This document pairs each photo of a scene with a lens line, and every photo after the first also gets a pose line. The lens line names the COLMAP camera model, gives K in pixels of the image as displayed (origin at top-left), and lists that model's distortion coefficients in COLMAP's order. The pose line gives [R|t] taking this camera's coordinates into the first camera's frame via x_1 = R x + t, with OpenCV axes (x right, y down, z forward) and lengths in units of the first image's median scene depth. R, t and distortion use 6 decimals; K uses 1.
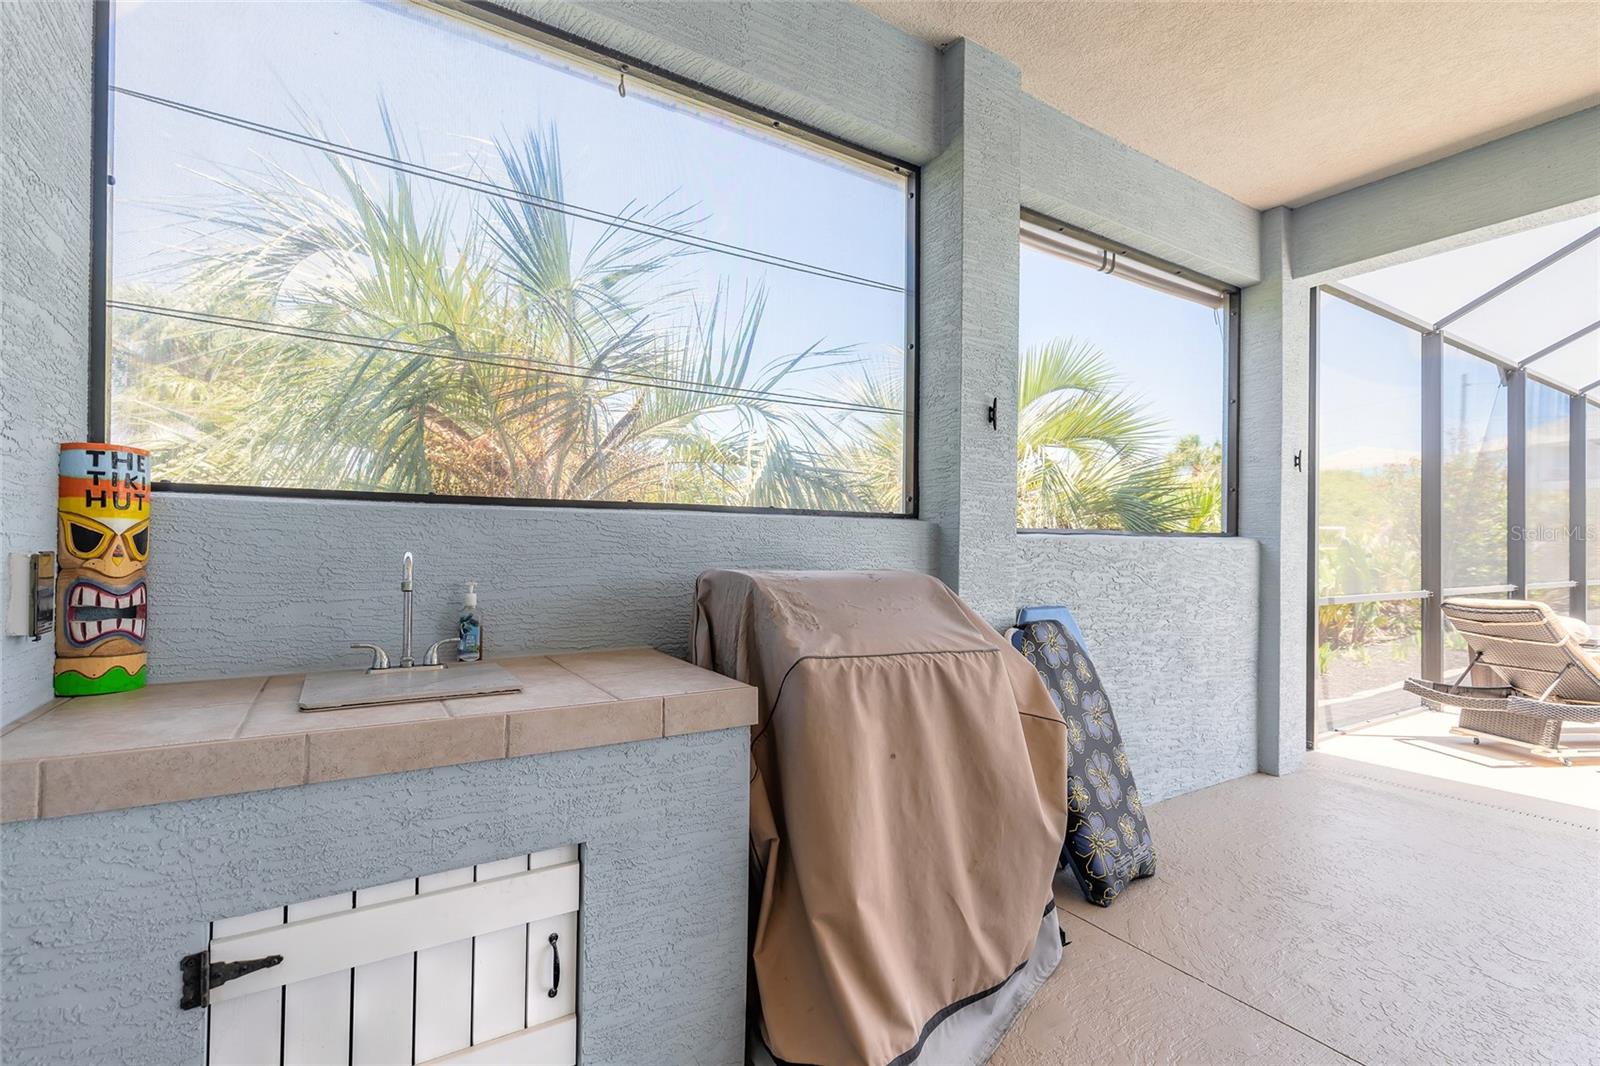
lens RADIAL K [[720.1, 0, 799.1], [0, 720.1, 537.7], [0, 0, 1]] dist [0.002138, 0.000106]
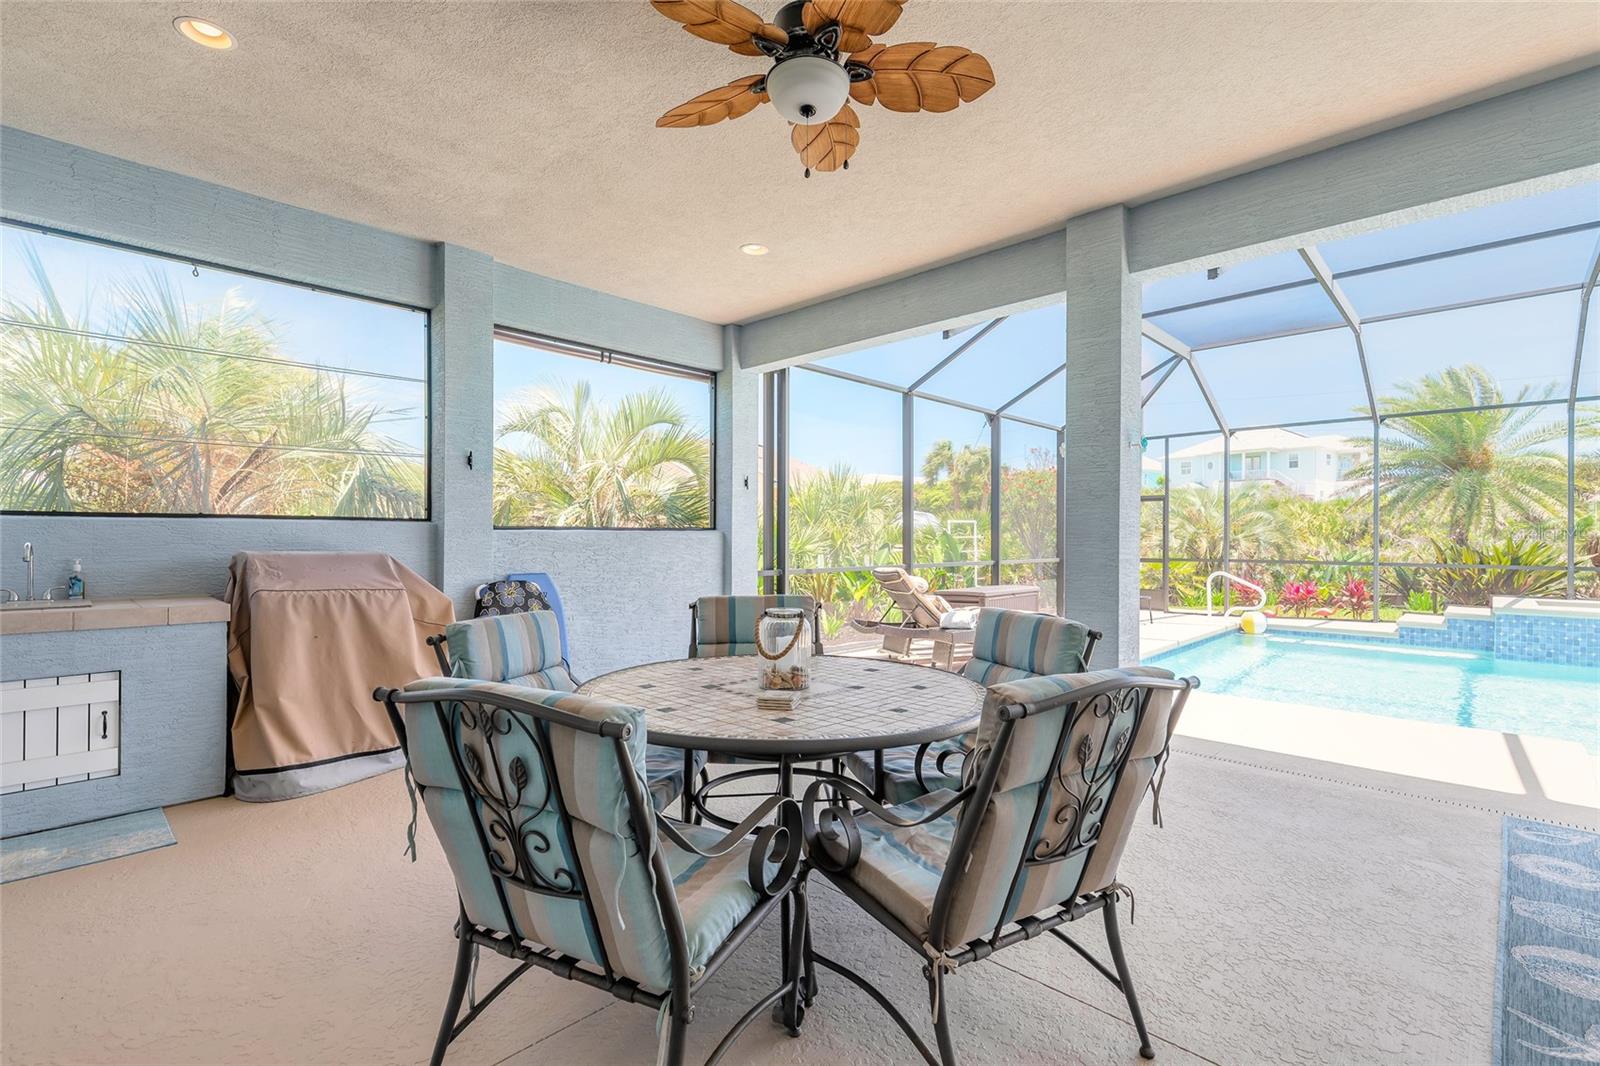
lens RADIAL K [[720.1, 0, 803.4], [0, 720.1, 536.9], [0, 0, 1]] dist [0.002138, 0.000106]
pose [[0.969672, -0.005624, 0.244346, 0.904648], [0.002482, 0.999910, 0.013162, -0.014420], [-0.244399, -0.012156, 0.969599, -1.262680]]
